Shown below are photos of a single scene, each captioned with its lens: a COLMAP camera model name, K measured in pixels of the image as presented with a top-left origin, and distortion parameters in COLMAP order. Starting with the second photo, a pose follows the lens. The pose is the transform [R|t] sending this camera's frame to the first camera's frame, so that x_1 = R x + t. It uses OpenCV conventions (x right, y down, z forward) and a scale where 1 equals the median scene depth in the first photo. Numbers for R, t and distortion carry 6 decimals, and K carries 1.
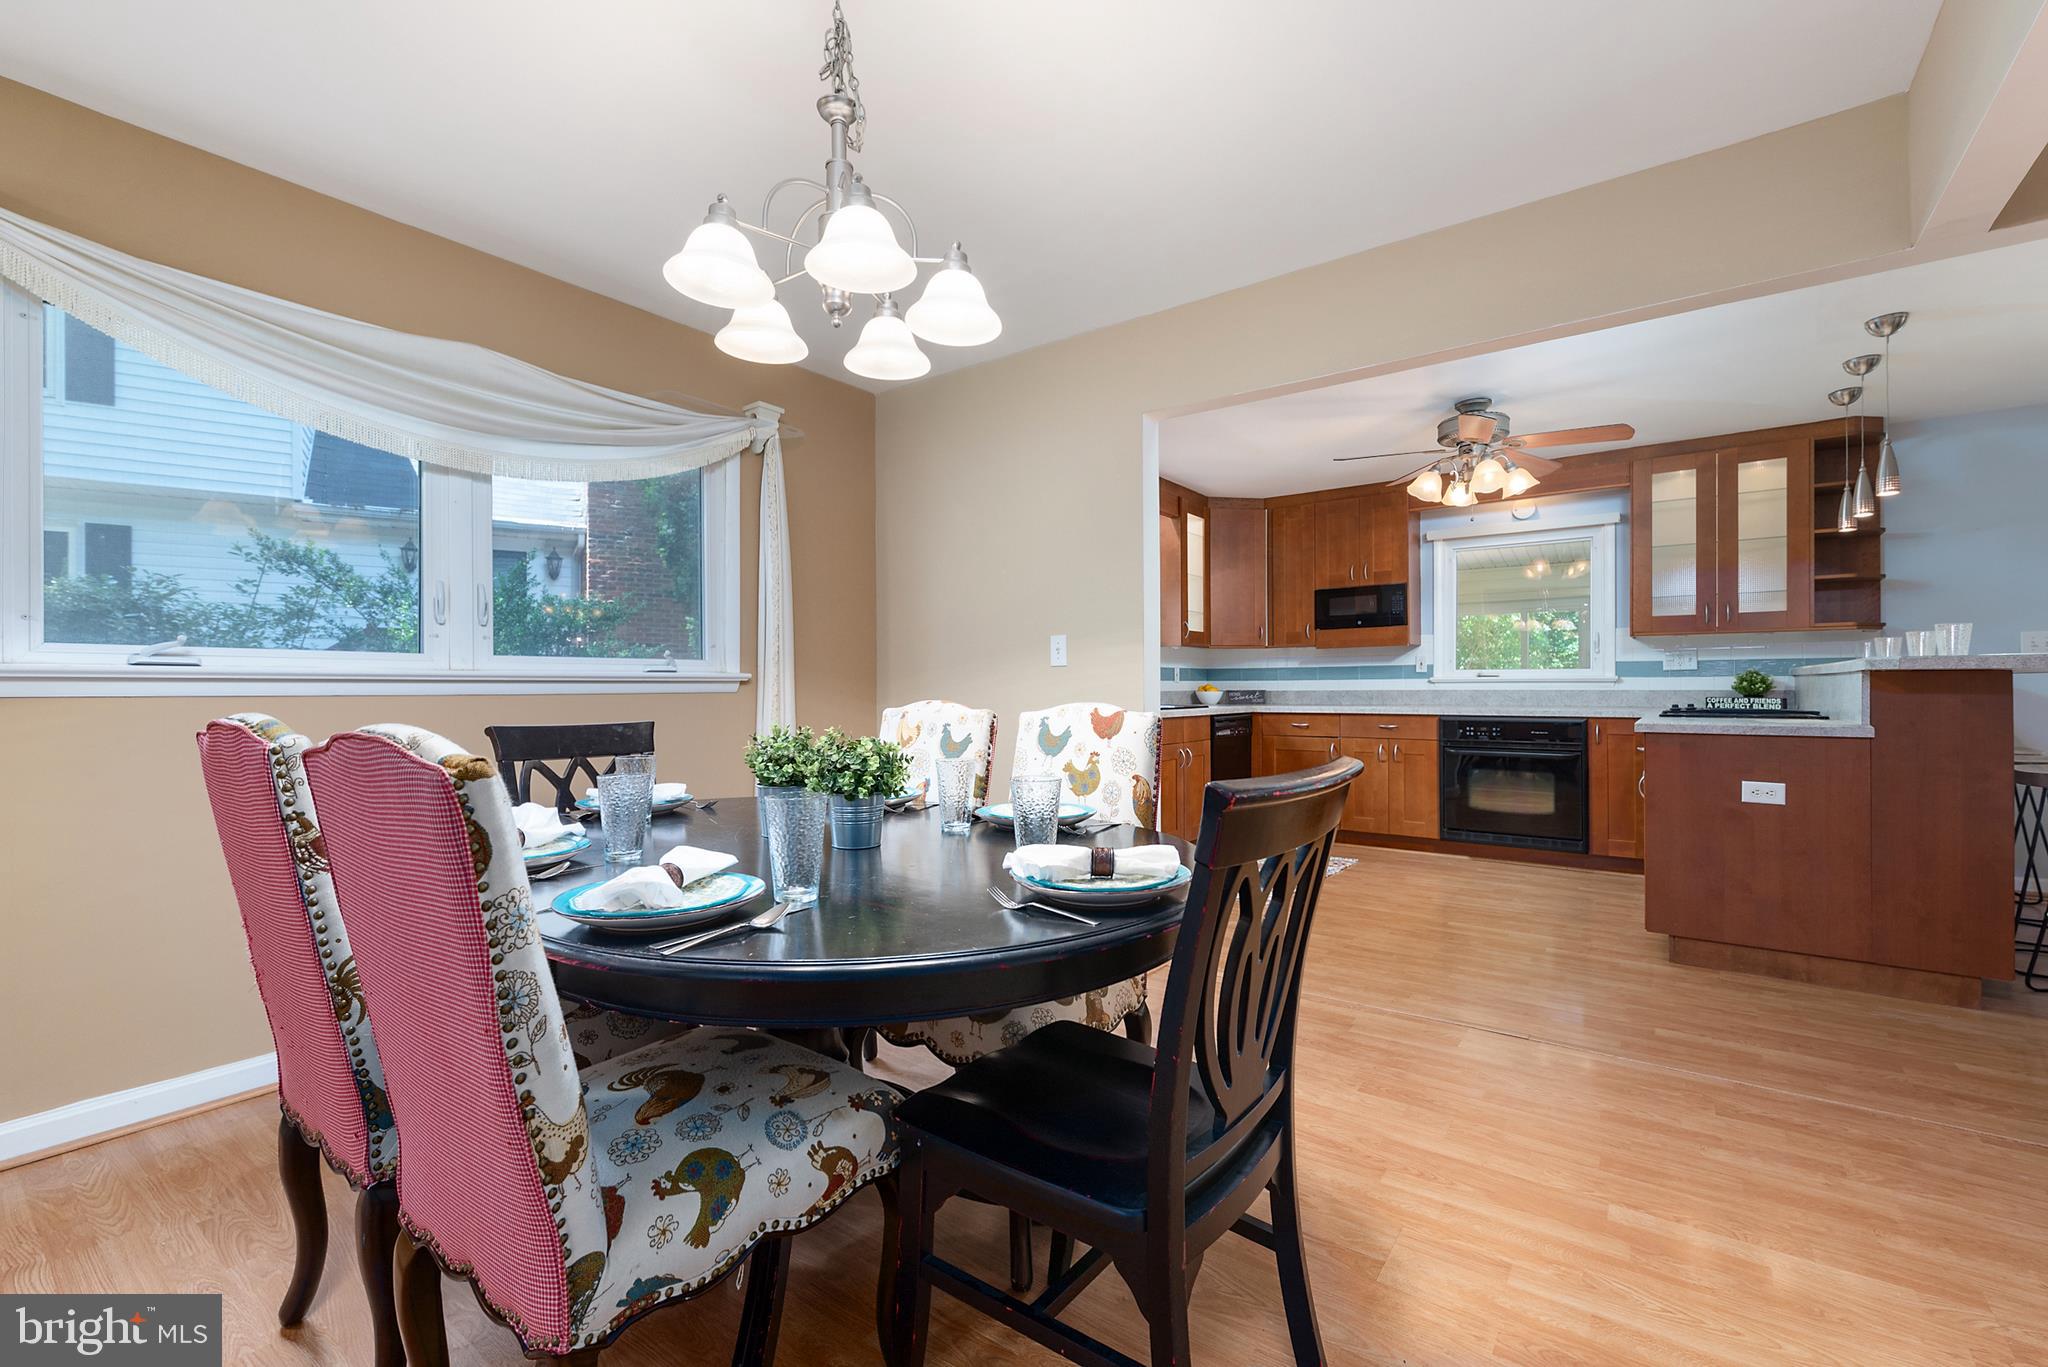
lens RADIAL K [[890.8, 0, 1024.6], [0, 890.8, 678.9], [0, 0, 1]] dist [0.004416, 0.000272]
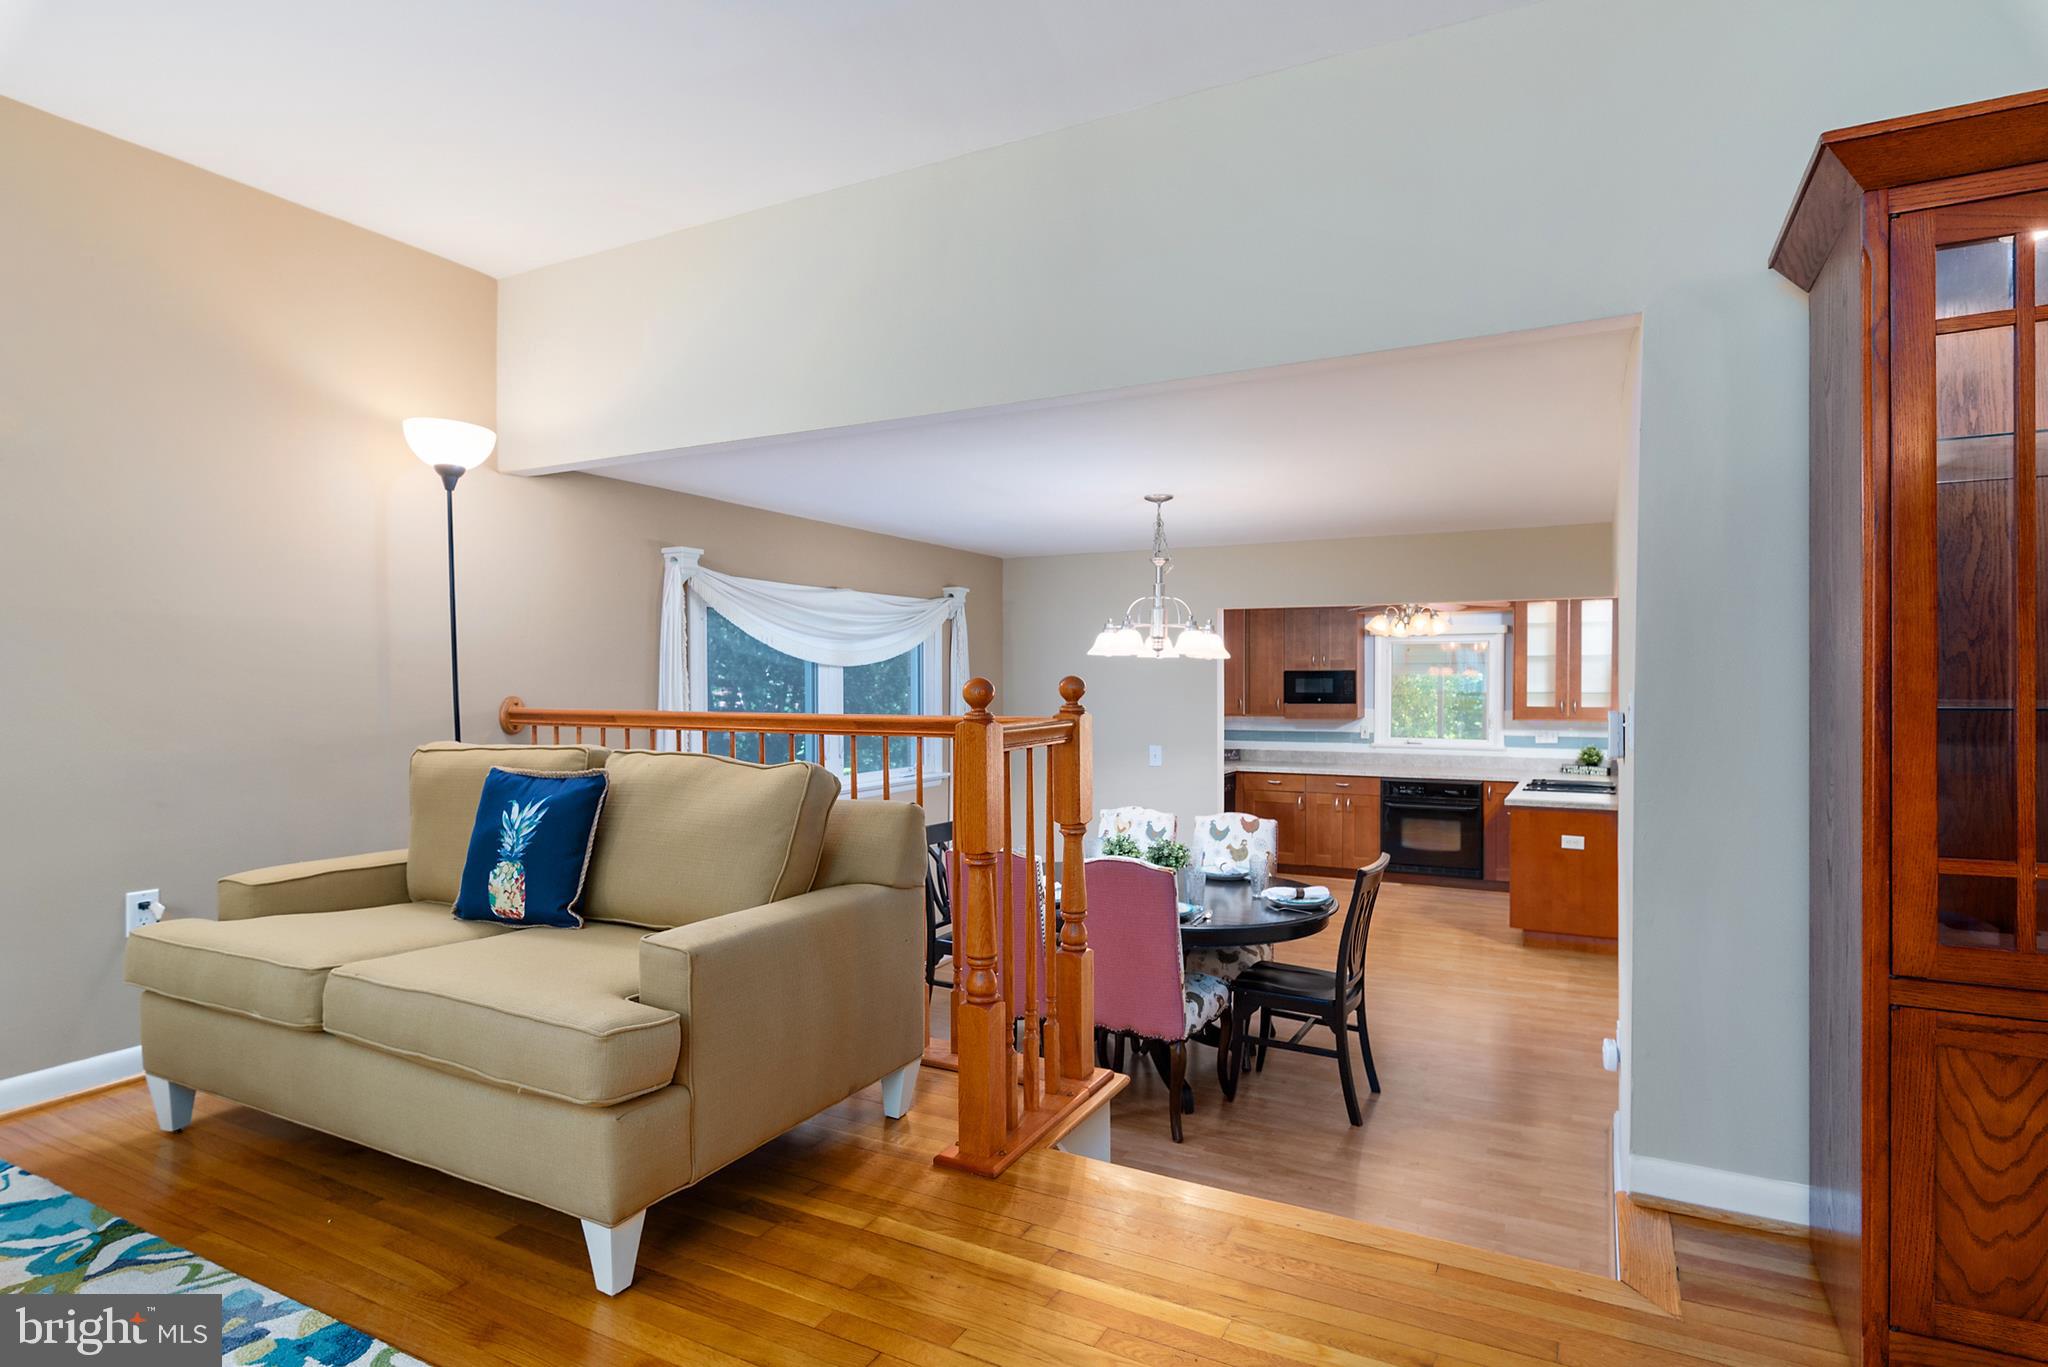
lens RADIAL K [[1110.5, 0, 1020.0], [0, 1110.5, 677.3], [0, 0, 1]] dist [-0.004662, -0.000008]
pose [[0.988697, 0.002298, 0.149909, -0.346809], [-0.003311, 0.999973, 0.006508, -0.129722], [-0.149890, -0.006931, 0.988678, -0.608565]]
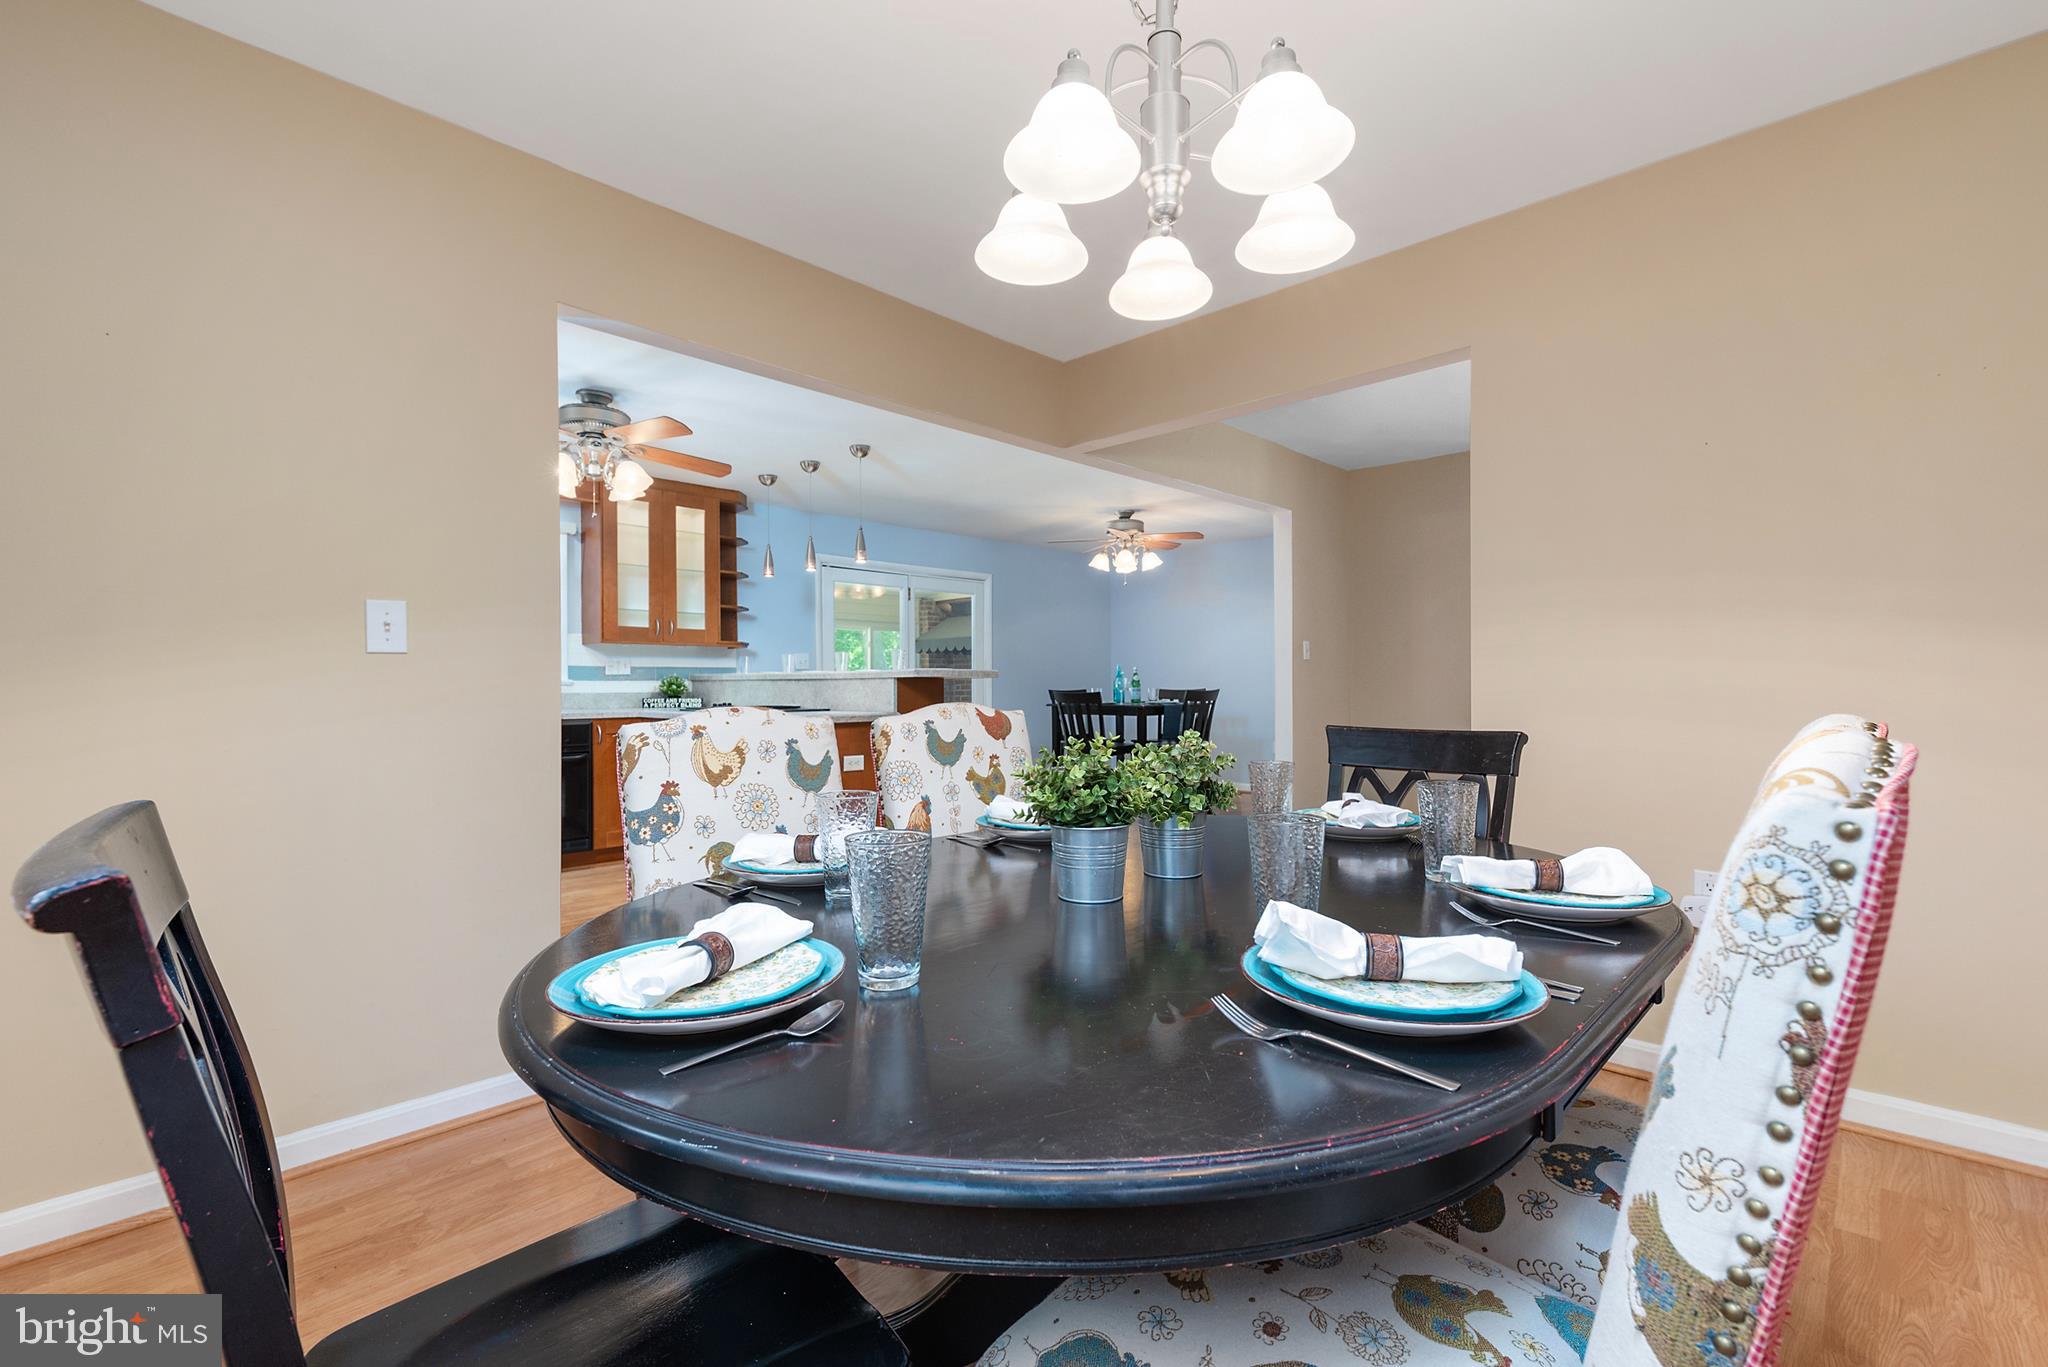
lens RADIAL K [[906.8, 0, 1032.2], [0, 906.8, 684.6], [0, 0, 1]] dist [0.002151, 0.000045]
pose [[0.117150, 0.004017, 0.993106, -0.371171], [-0.003596, 0.999987, -0.003621, 0.005264], [-0.993108, -0.003147, 0.117163, 0.368147]]
